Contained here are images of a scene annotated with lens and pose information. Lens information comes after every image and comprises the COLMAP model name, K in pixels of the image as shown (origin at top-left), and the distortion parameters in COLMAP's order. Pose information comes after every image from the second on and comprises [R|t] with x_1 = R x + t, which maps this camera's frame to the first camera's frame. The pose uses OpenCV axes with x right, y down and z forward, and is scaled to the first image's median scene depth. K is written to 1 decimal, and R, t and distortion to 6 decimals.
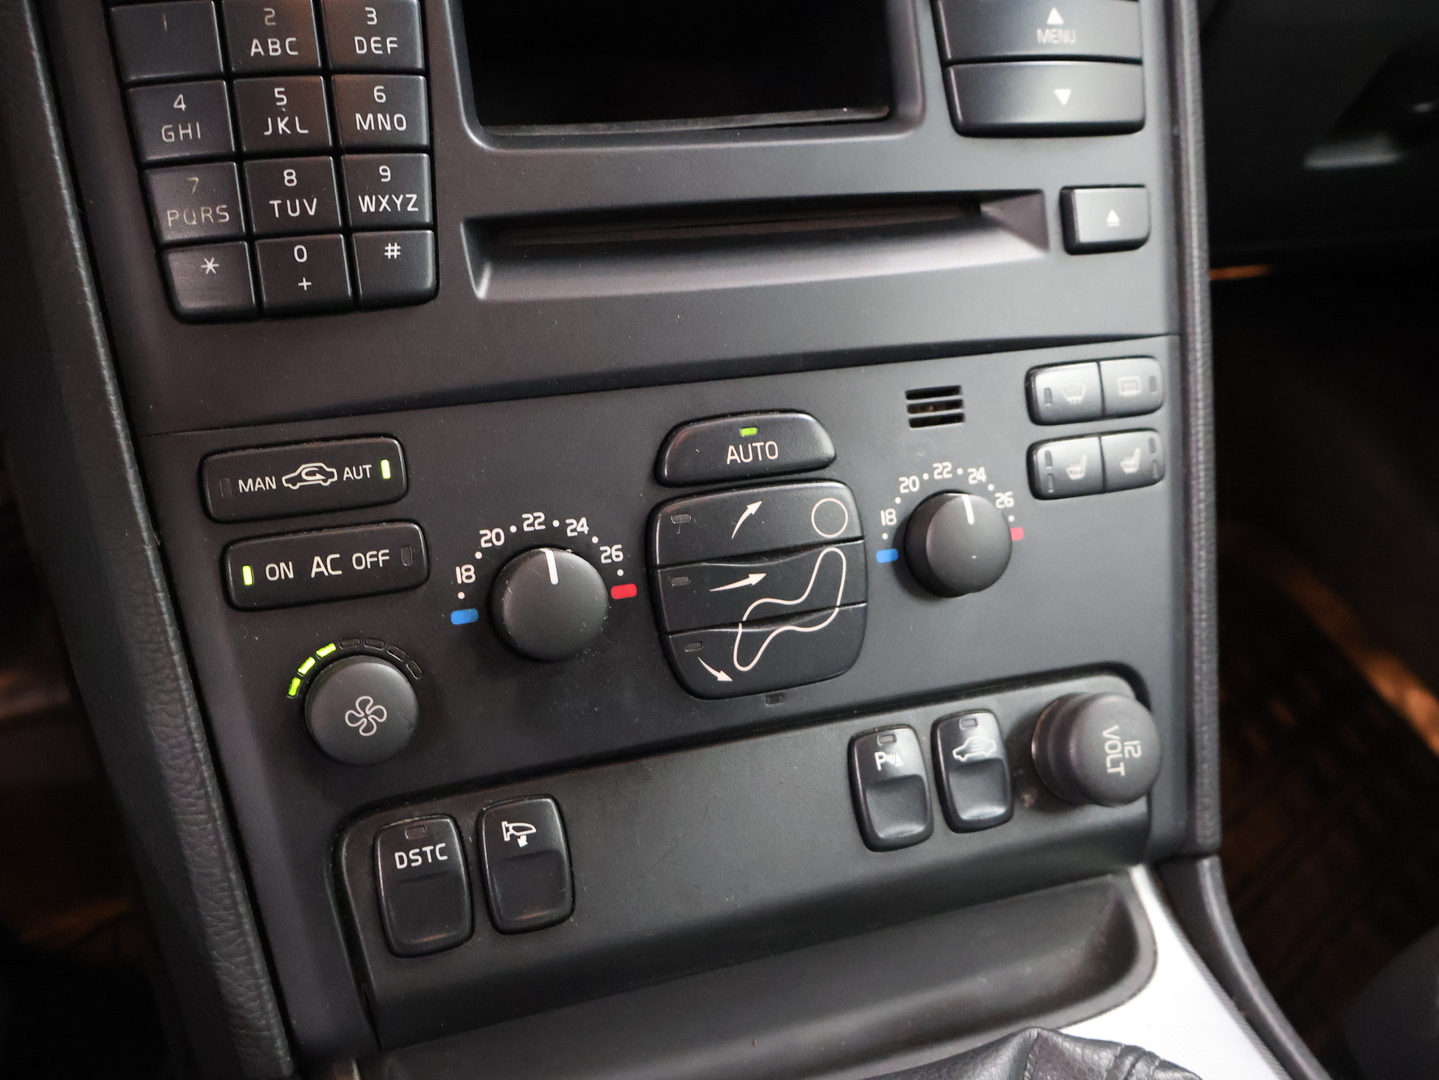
lens RADIAL K [[1500.0, 0, 719.5], [0, 1500.0, 540.0], [0, 0, 1]] dist [-0.001519, 0.010870]
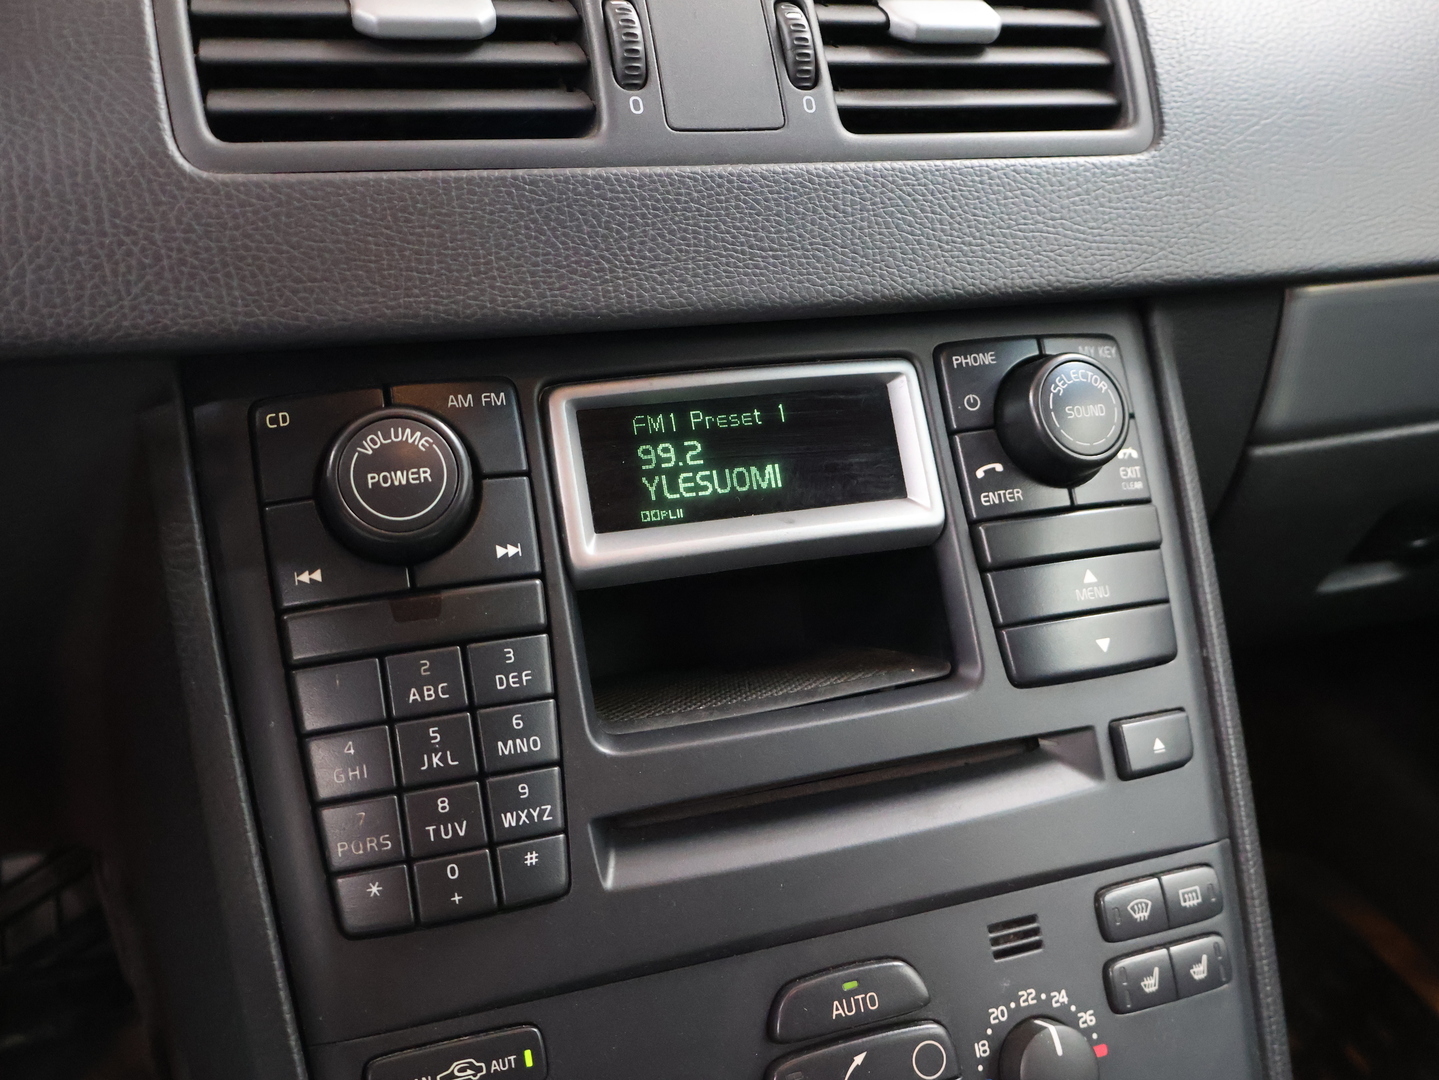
lens RADIAL K [[1500.0, 0, 719.5], [0, 1500.0, 540.0], [0, 0, 1]] dist [-0.001519, 0.010870]
pose [[0.998571, -0.052729, -0.008702, -0.047522], [0.049900, 0.978231, -0.201430, -0.168923], [0.019134, 0.200708, 0.979464, -0.131358]]
